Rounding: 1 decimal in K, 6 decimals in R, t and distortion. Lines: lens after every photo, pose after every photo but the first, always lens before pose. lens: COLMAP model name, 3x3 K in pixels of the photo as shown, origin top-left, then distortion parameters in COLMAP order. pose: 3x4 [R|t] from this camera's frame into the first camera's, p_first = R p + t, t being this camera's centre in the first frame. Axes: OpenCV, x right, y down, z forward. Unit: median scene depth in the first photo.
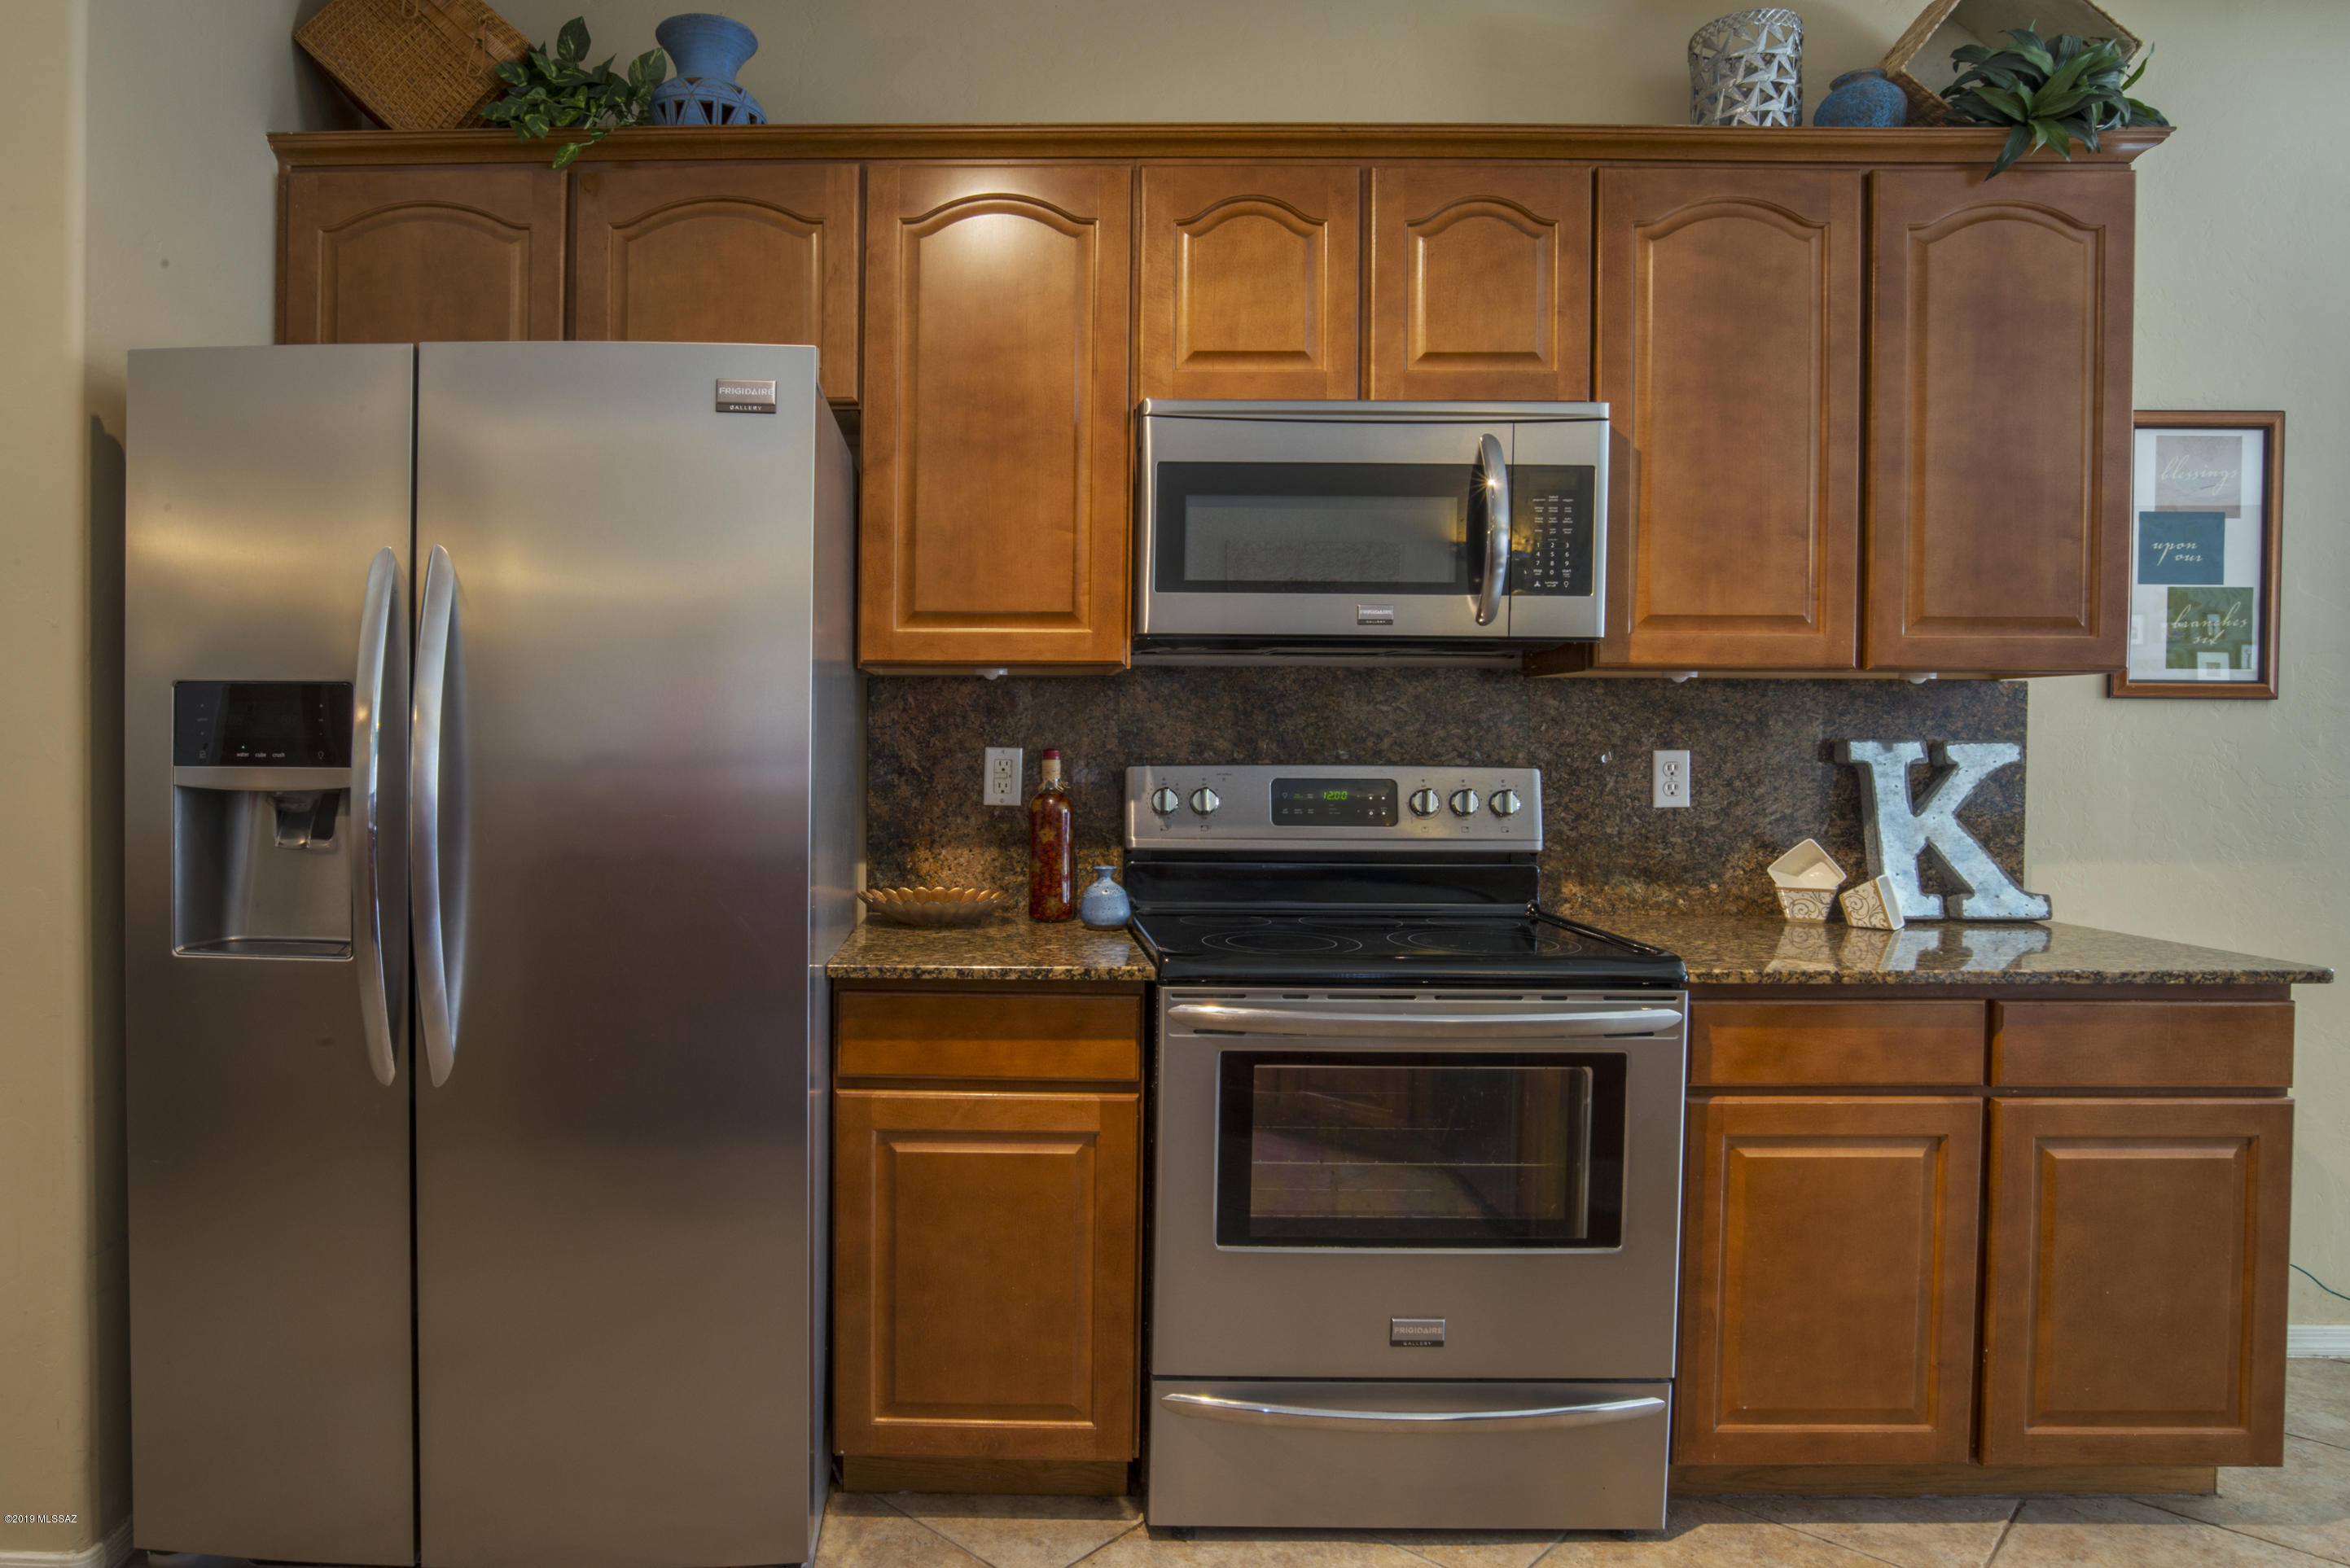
lens RADIAL K [[1265.2, 0, 1174.7], [0, 1265.2, 733.9], [0, 0, 1]] dist [-0.004369, -0.000579]
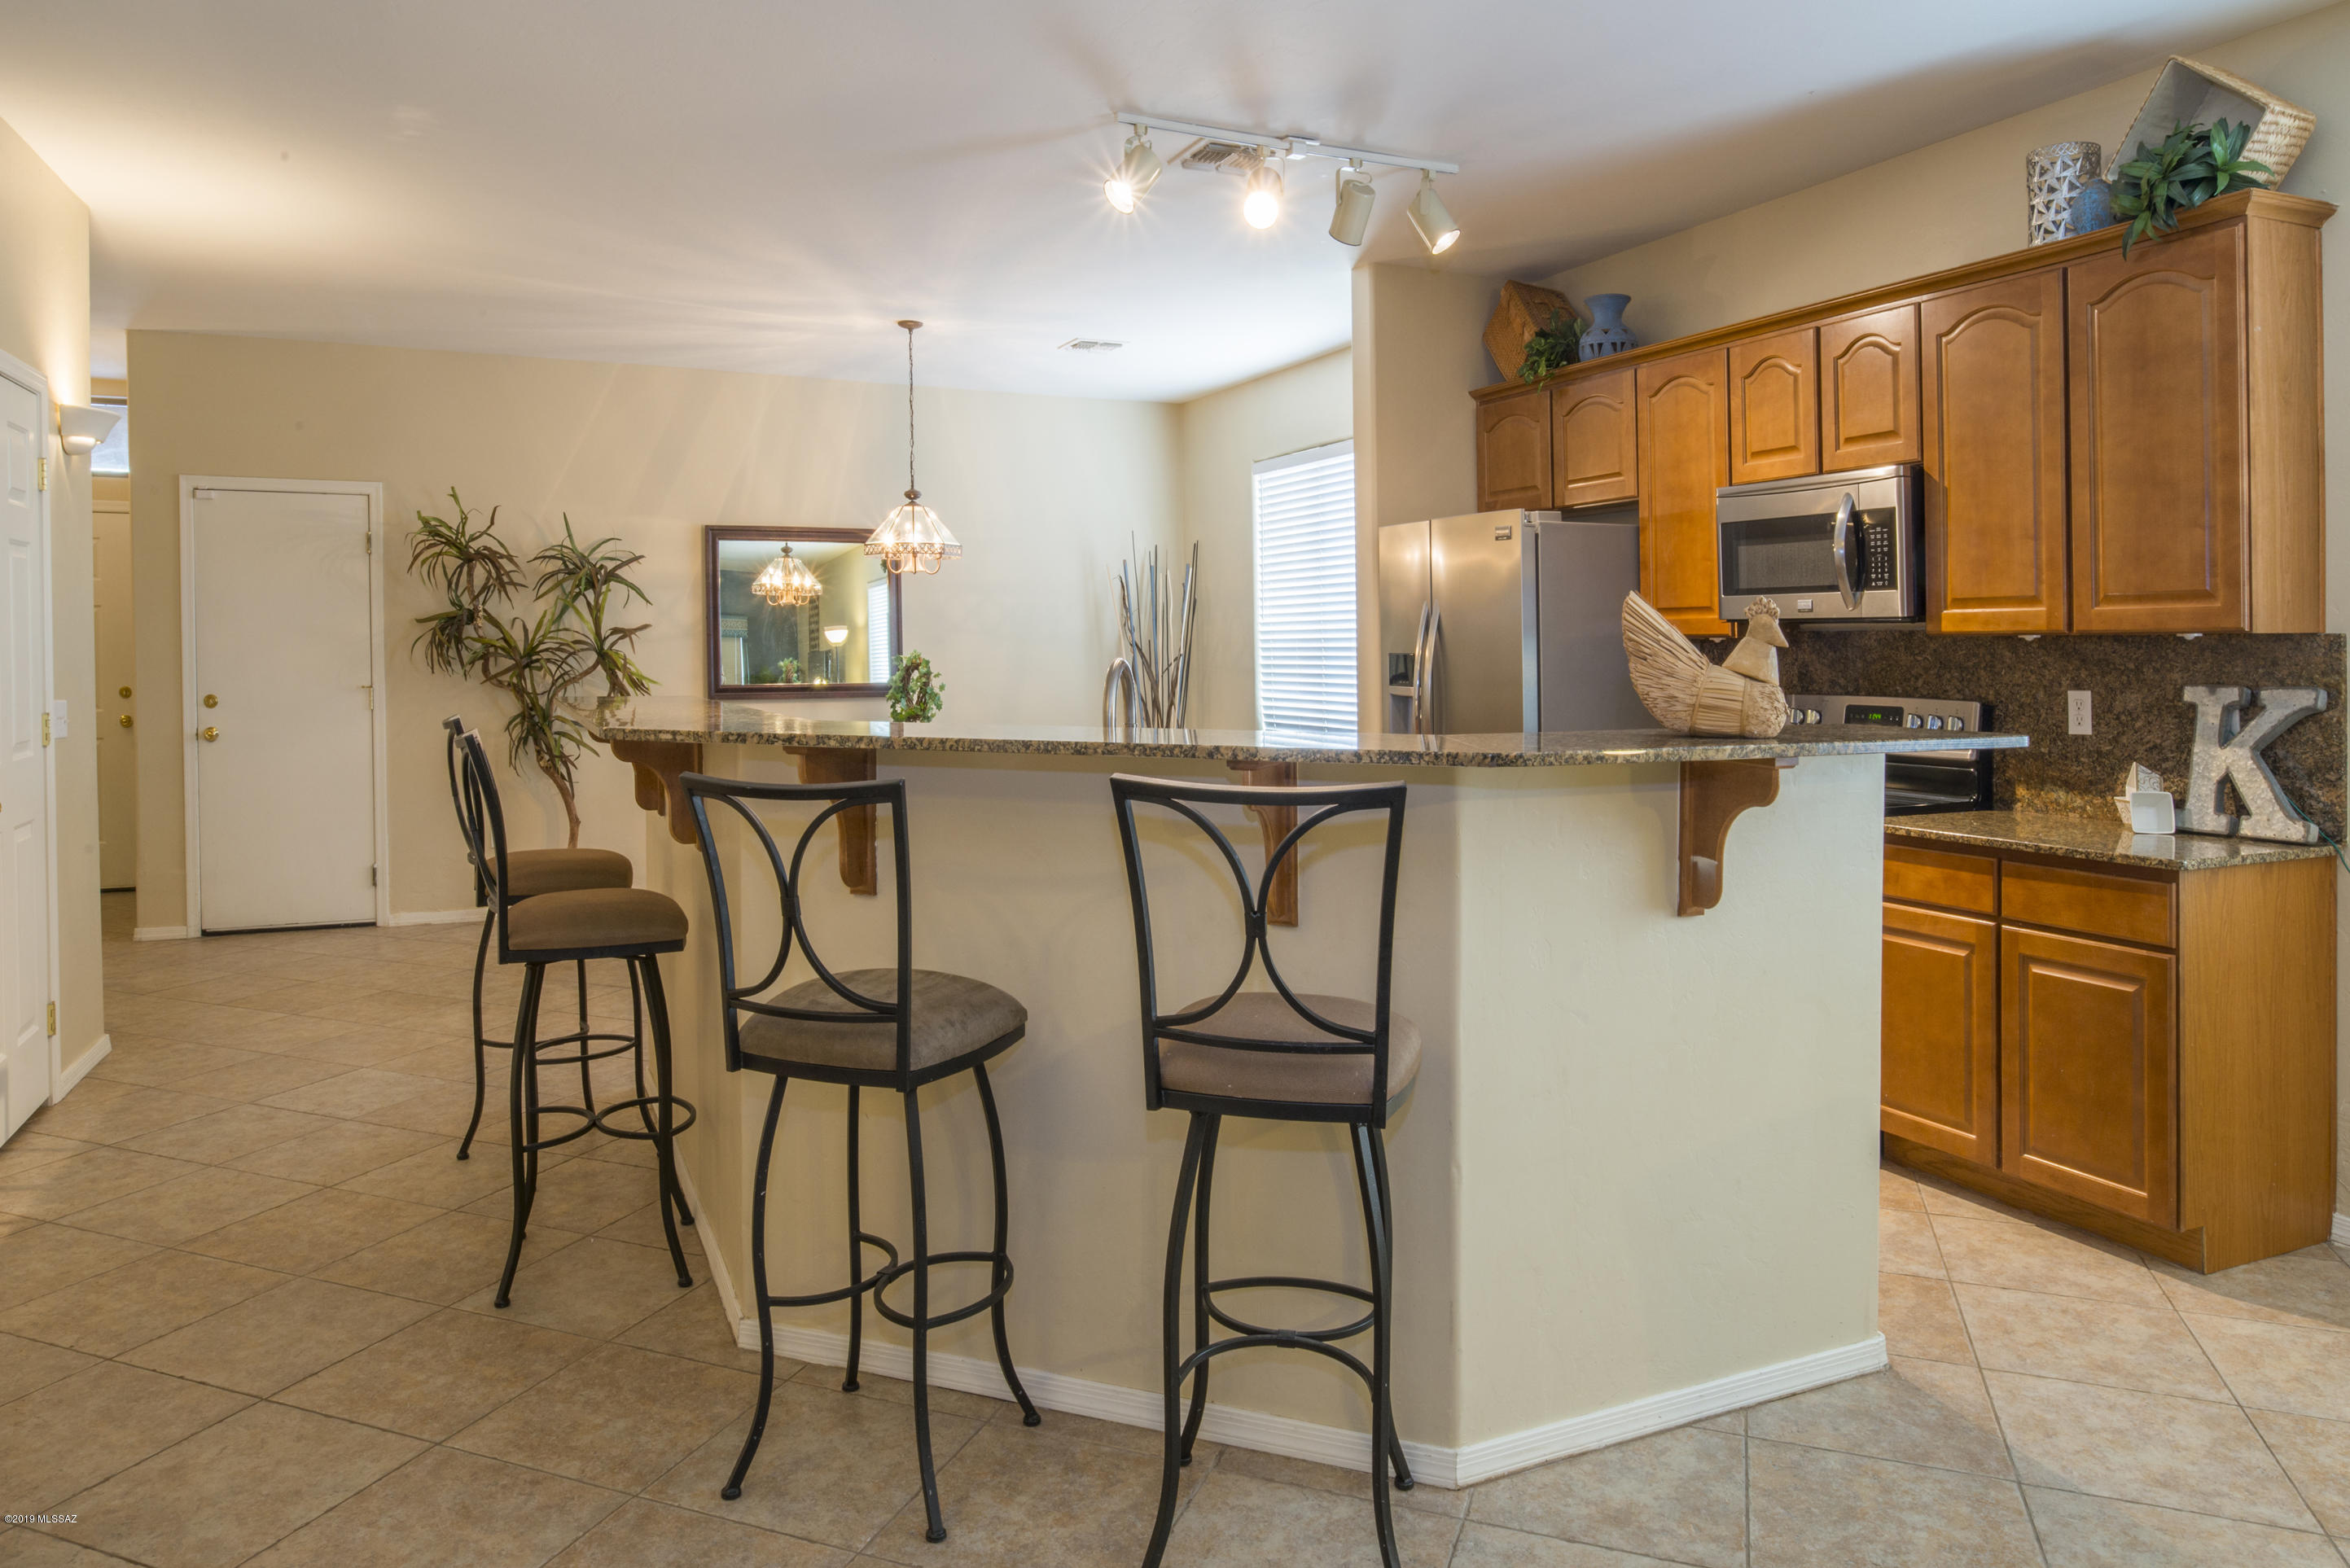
lens RADIAL K [[1491.6, 0, 1176.0], [0, 1491.6, 669.3], [0, 0, 1]] dist [-0.005161, -0.001183]
pose [[0.360455, 0.004616, -0.932765, 1.540951], [0.008274, 0.999933, 0.008146, -0.030106], [0.932740, -0.010654, 0.360392, -0.434257]]
